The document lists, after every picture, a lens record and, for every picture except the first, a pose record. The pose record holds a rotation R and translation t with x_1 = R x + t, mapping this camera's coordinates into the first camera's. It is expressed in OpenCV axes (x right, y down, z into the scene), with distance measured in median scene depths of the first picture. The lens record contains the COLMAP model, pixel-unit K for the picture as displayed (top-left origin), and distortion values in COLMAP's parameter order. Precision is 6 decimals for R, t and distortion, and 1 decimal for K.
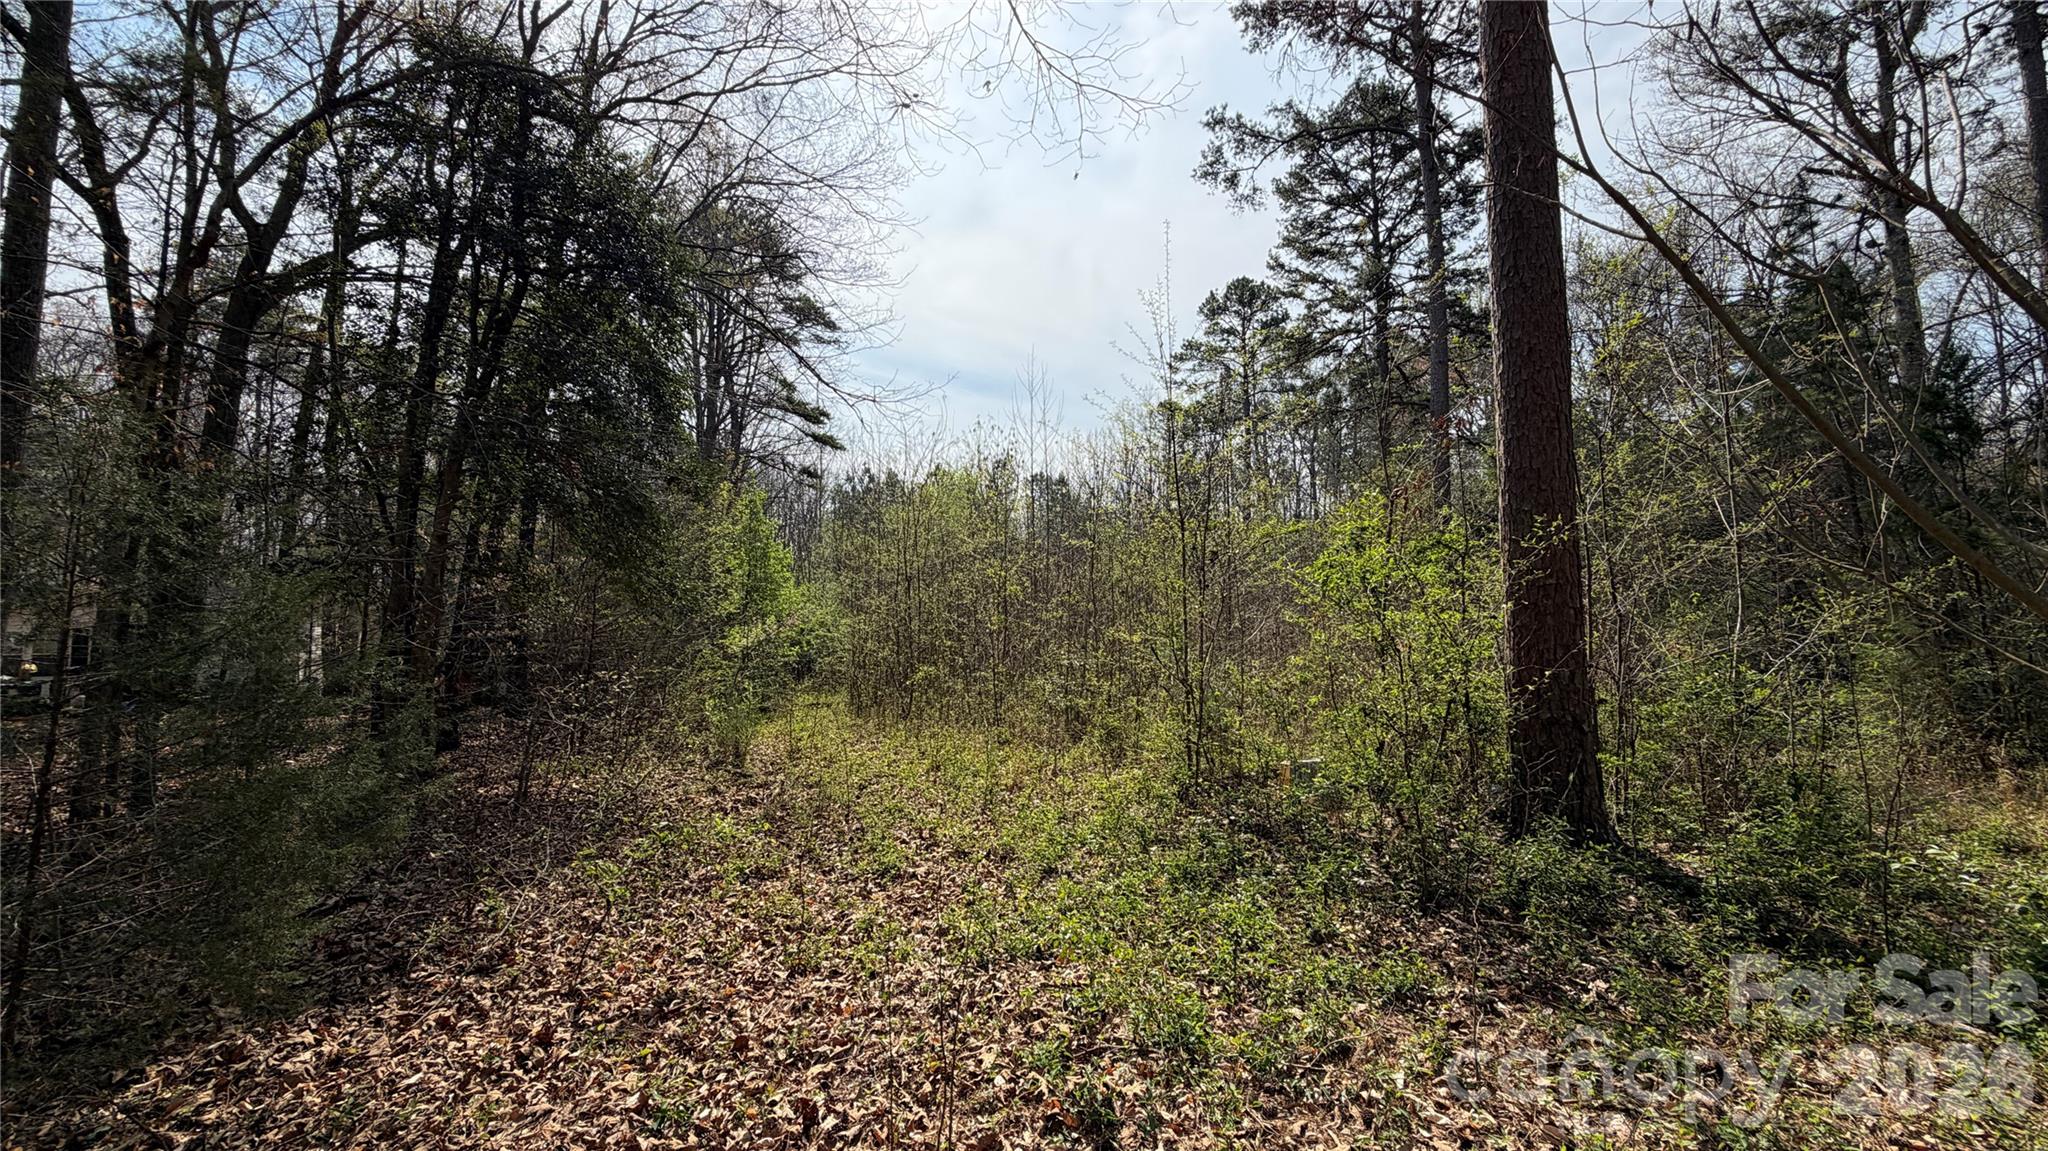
lens RADIAL K [[822.3, 0, 1021.5], [0, 822.3, 571.3], [0, 0, 1]] dist [-0.002692, -0.000057]
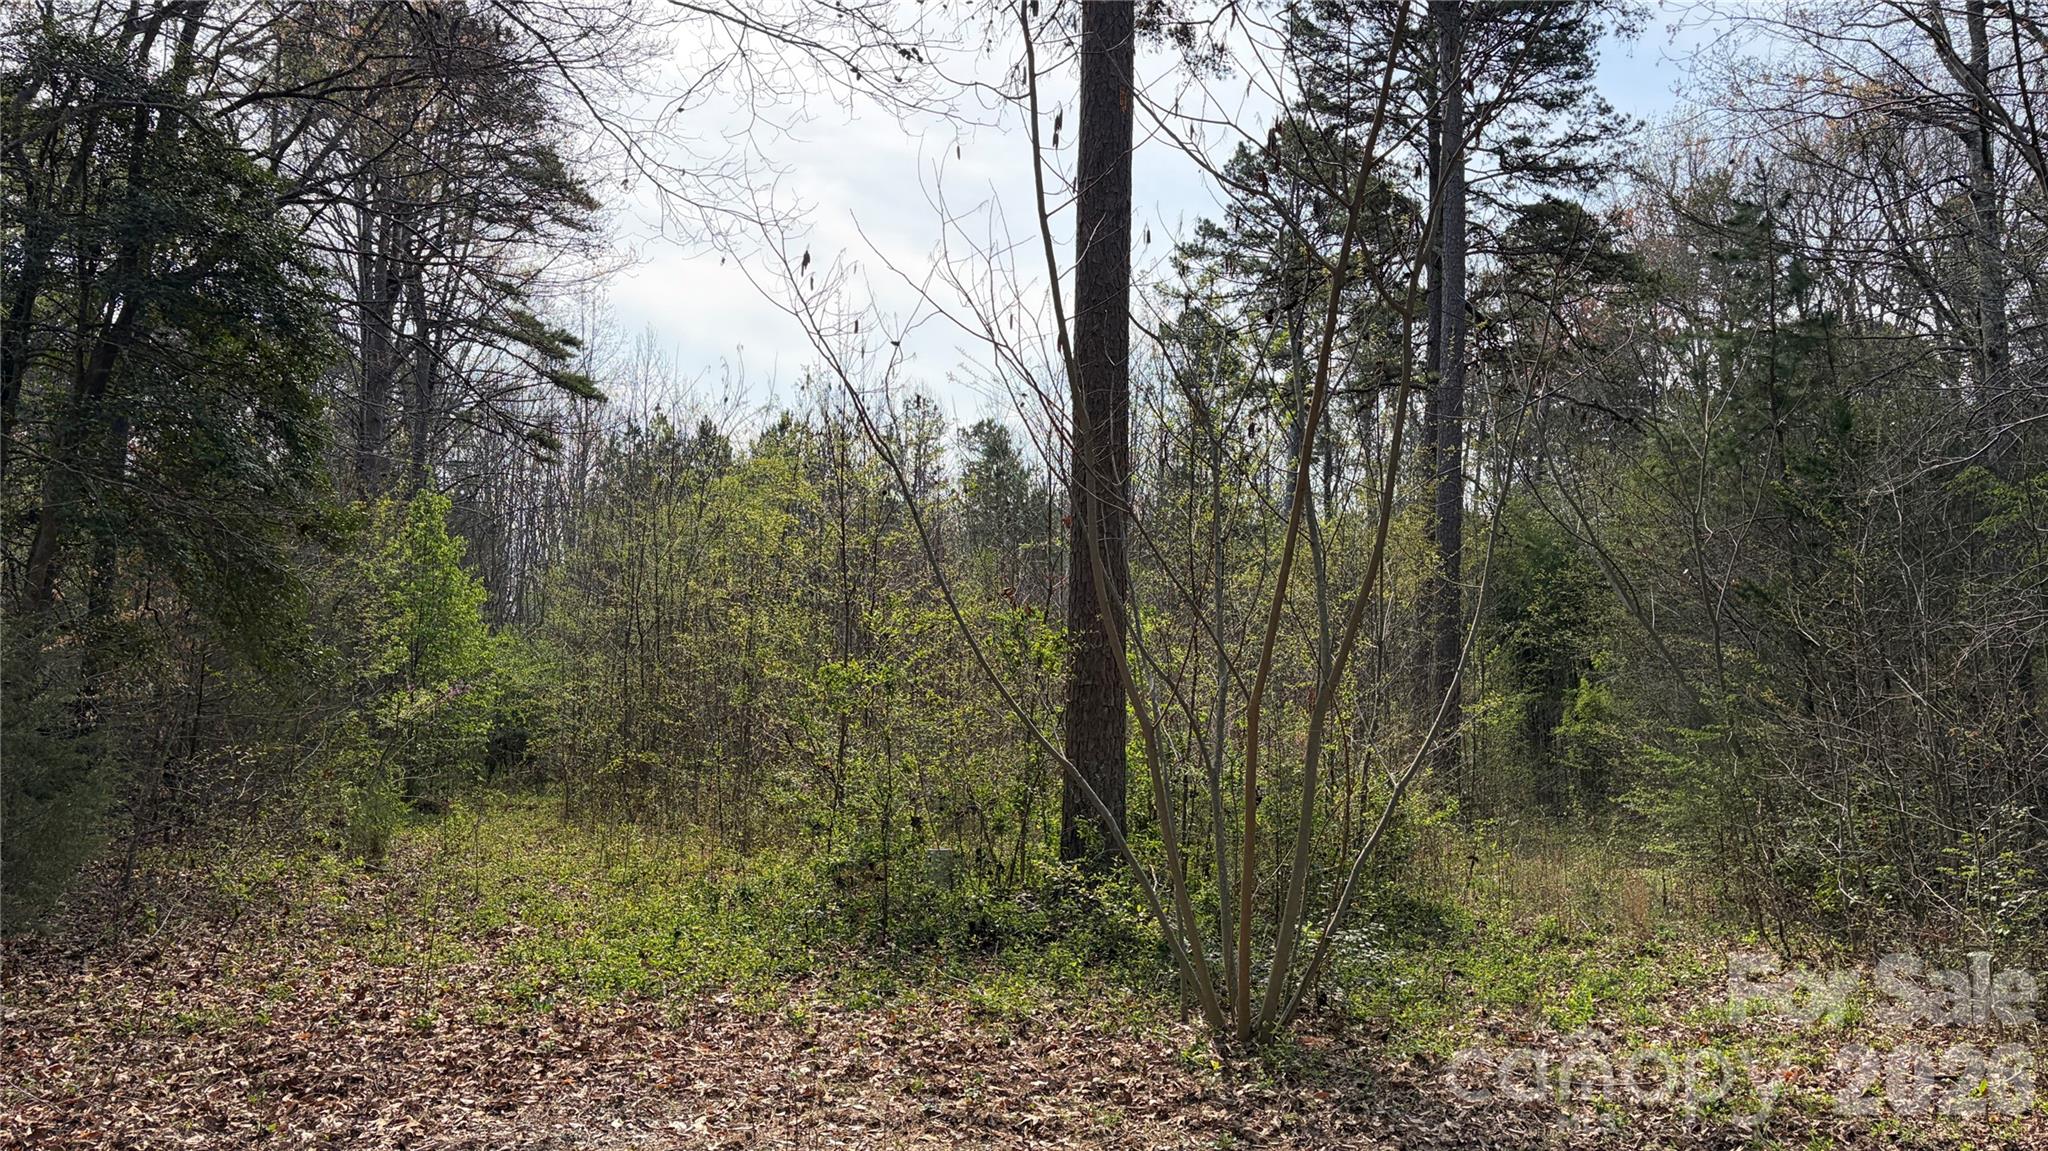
lens RADIAL K [[1556.8, 0, 1042.5], [0, 1556.8, 582.6], [0, 0, 1]] dist [0.034765, -0.019366]
pose [[0.999178, 0.026528, 0.030650, 0.081959], [-0.026486, 0.999648, -0.001788, -0.019611], [-0.030686, 0.000975, 0.999529, -0.182645]]
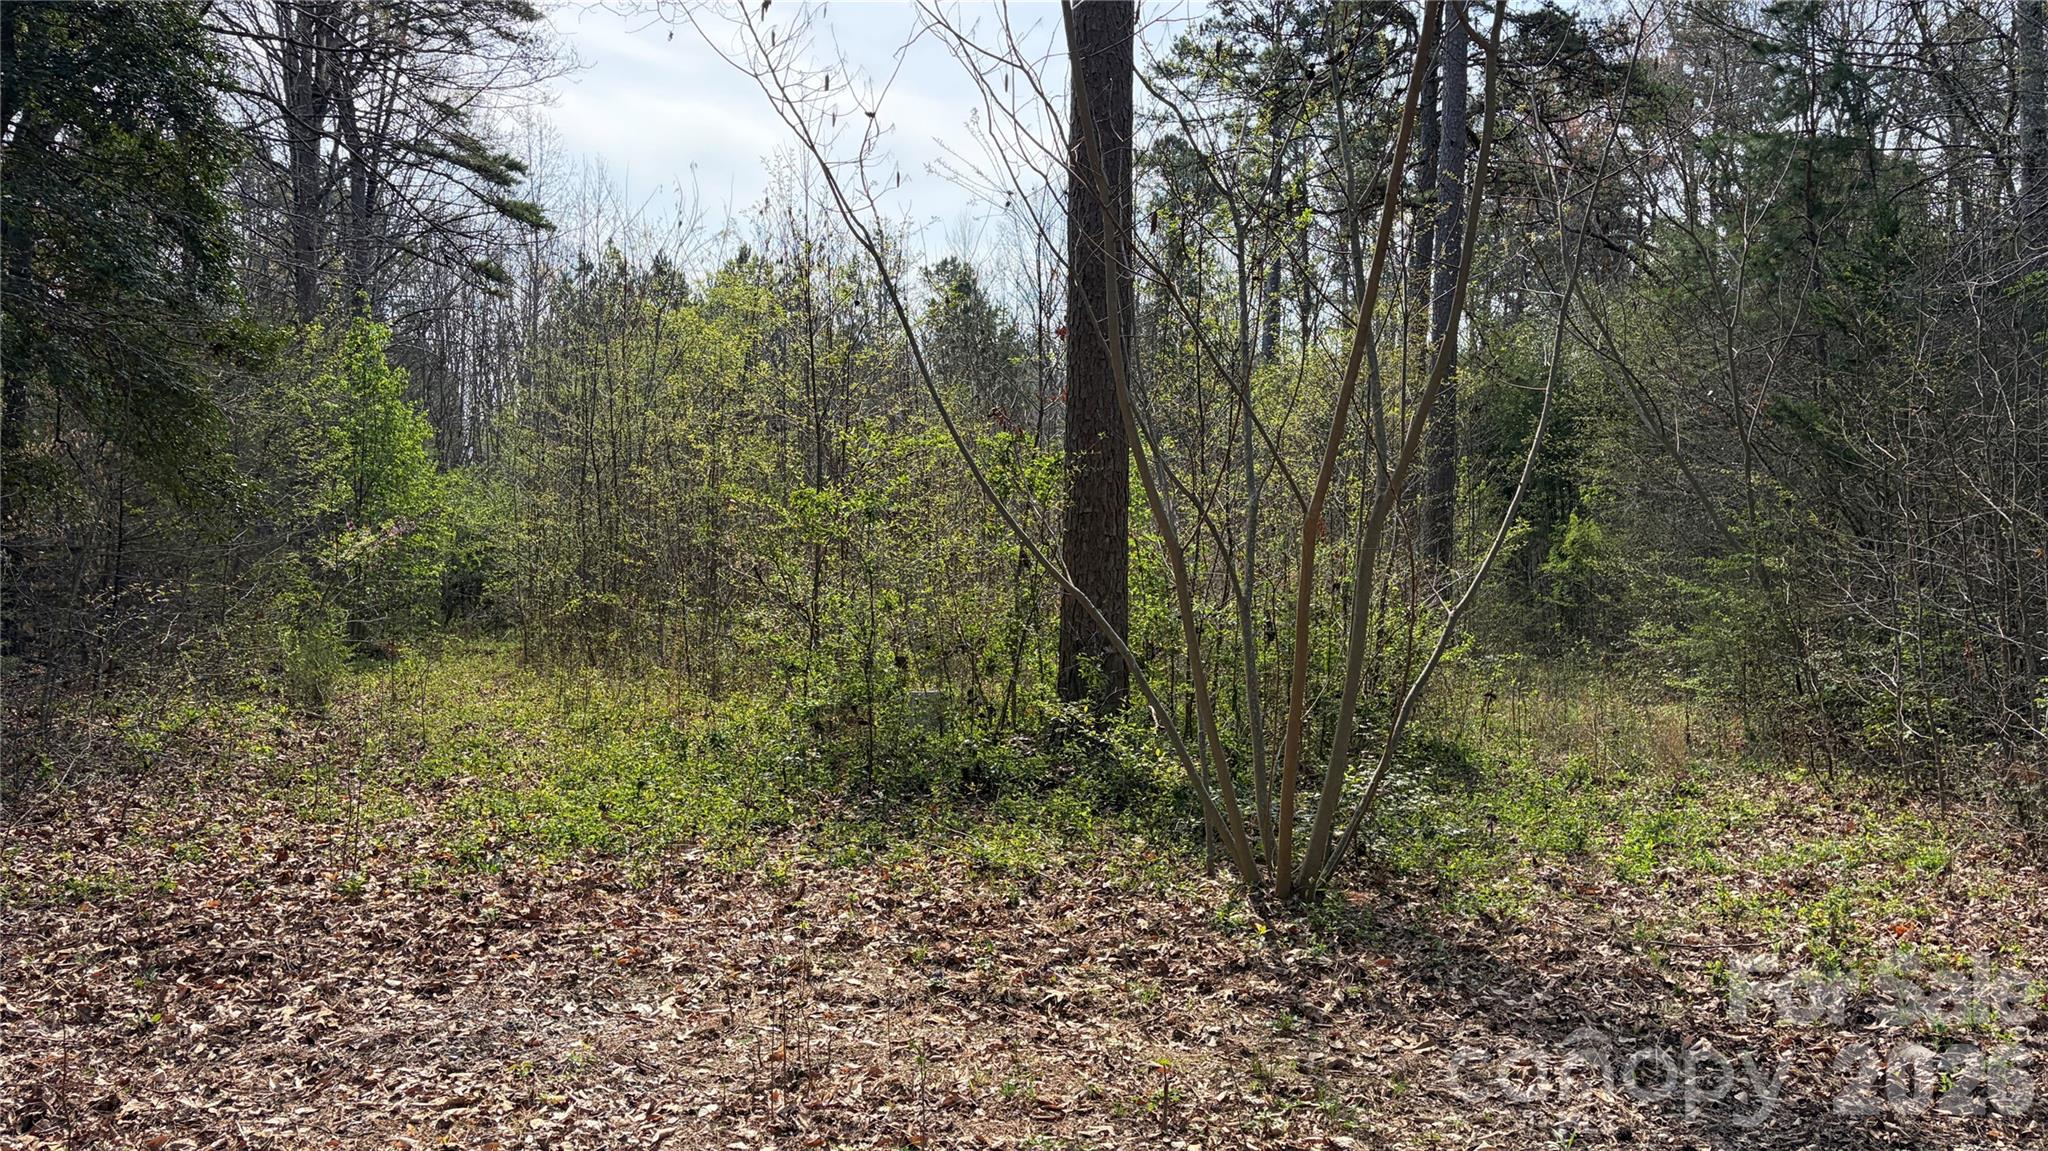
lens RADIAL K [[1556.8, 0, 1034.1], [0, 1556.8, 587.7], [0, 0, 1]] dist [0.034765, -0.019366]
pose [[0.998642, 0.016177, 0.049526, 0.077247], [-0.021038, 0.994839, 0.099261, -0.013382], [-0.047665, -0.100169, 0.993828, -0.150915]]
